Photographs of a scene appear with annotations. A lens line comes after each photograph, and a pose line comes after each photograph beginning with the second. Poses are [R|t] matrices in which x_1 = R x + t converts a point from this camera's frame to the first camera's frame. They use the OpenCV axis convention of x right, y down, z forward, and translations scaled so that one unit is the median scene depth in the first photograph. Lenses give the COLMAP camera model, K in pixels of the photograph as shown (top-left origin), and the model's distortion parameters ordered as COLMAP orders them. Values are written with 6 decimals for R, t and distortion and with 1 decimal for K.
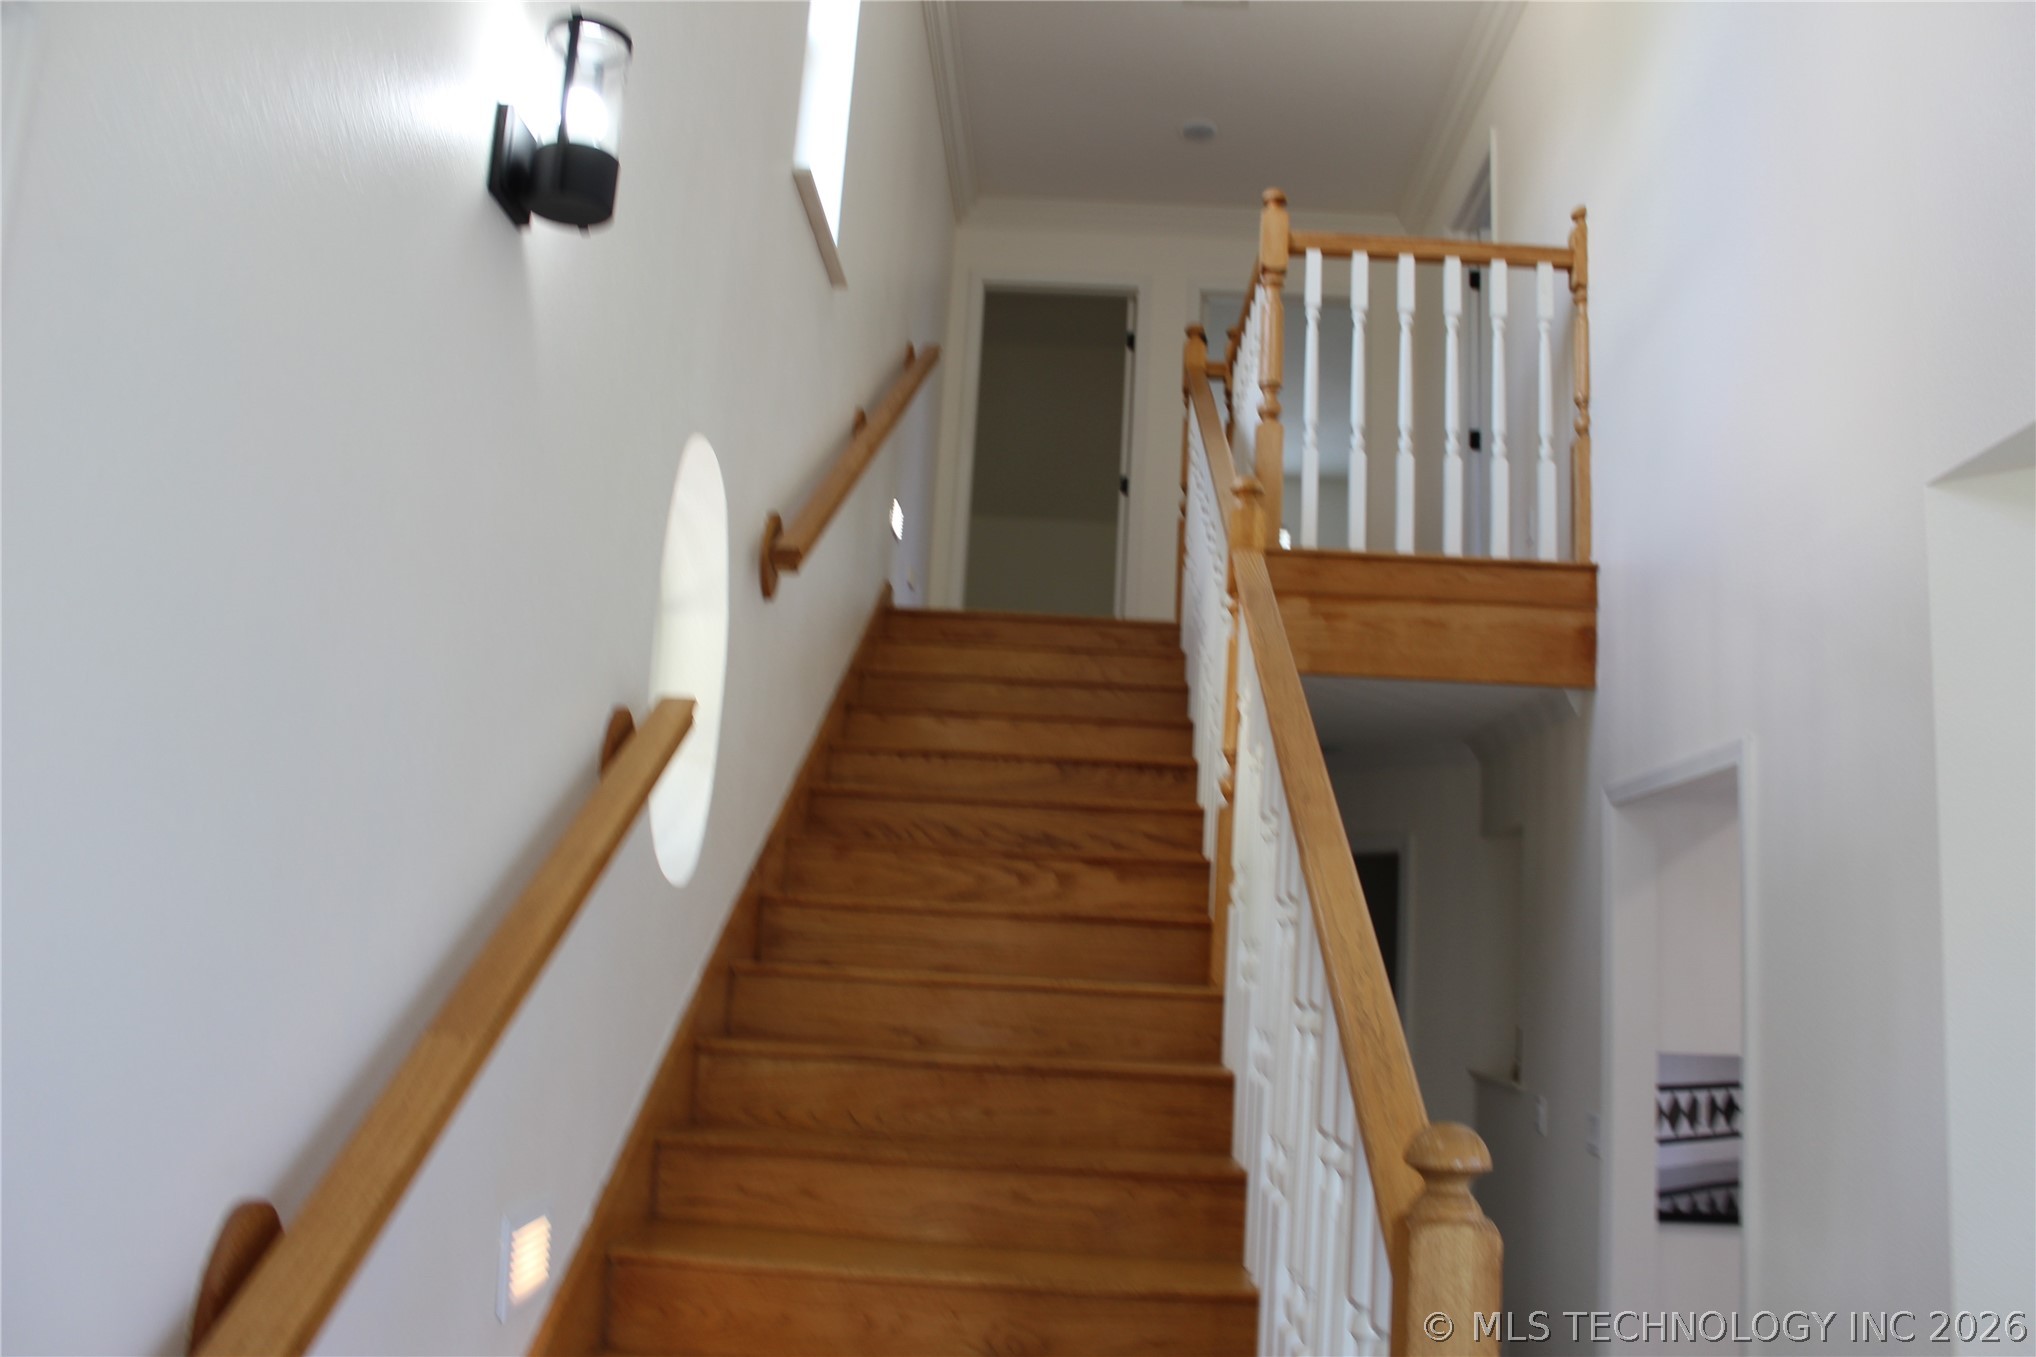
lens RADIAL K [[1703.8, 0, 1018.0], [0, 1703.8, 678.5], [0, 0, 1]] dist [-0.145167, 0.137962]
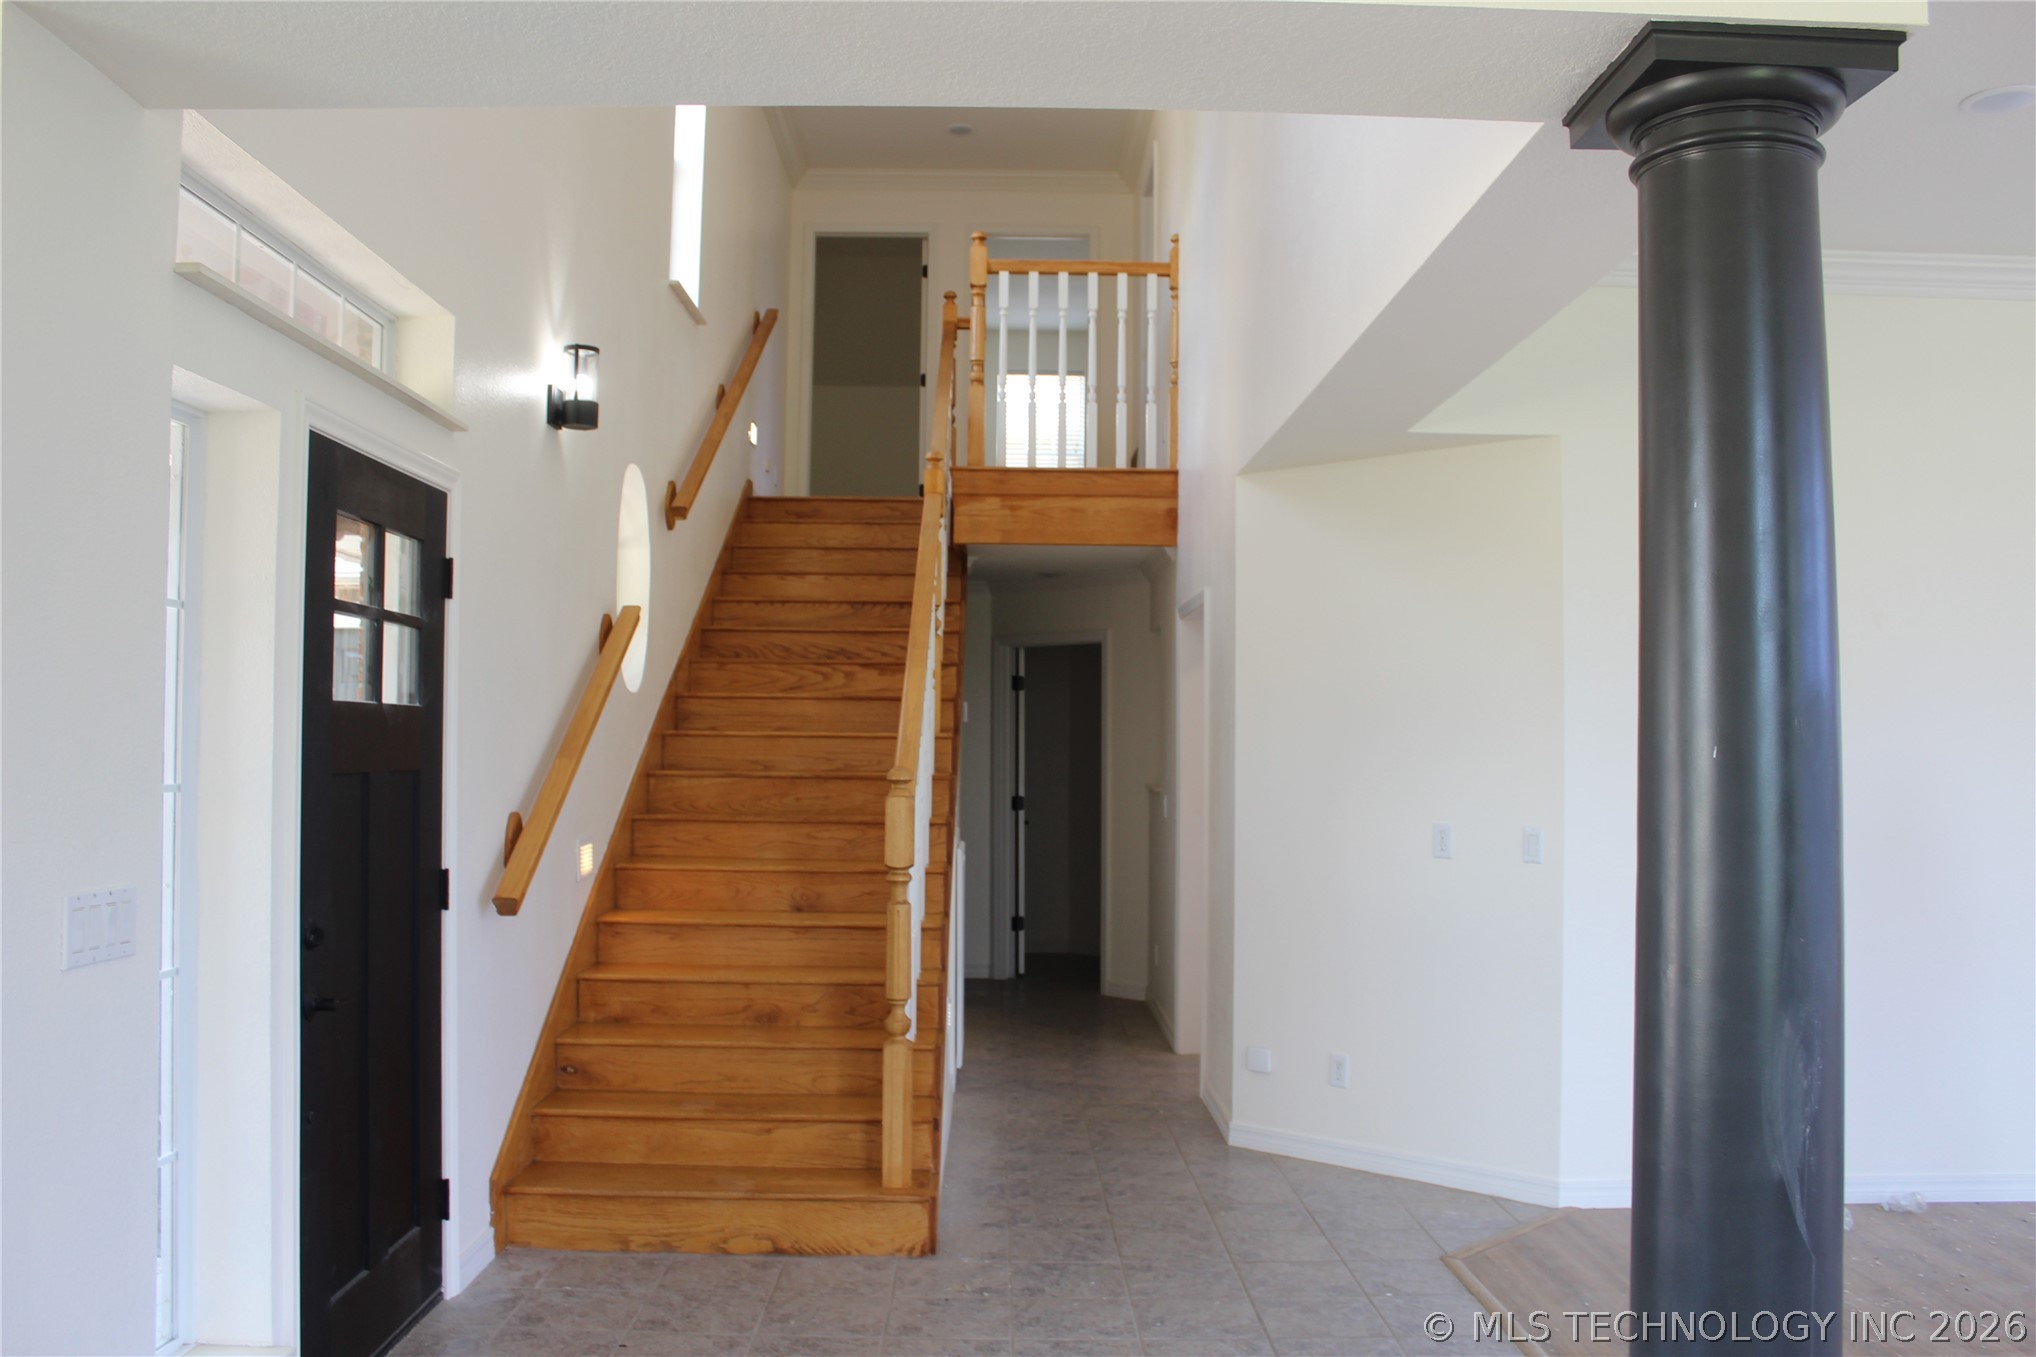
lens RADIAL K [[1703.8, 0, 1018.0], [0, 1703.8, 678.5], [0, 0, 1]] dist [-0.145167, 0.137962]
pose [[0.997847, -0.043570, 0.049012, 0.109903], [0.036456, 0.989804, 0.137694, -0.109578], [-0.054512, -0.135611, 0.989261, -0.714355]]
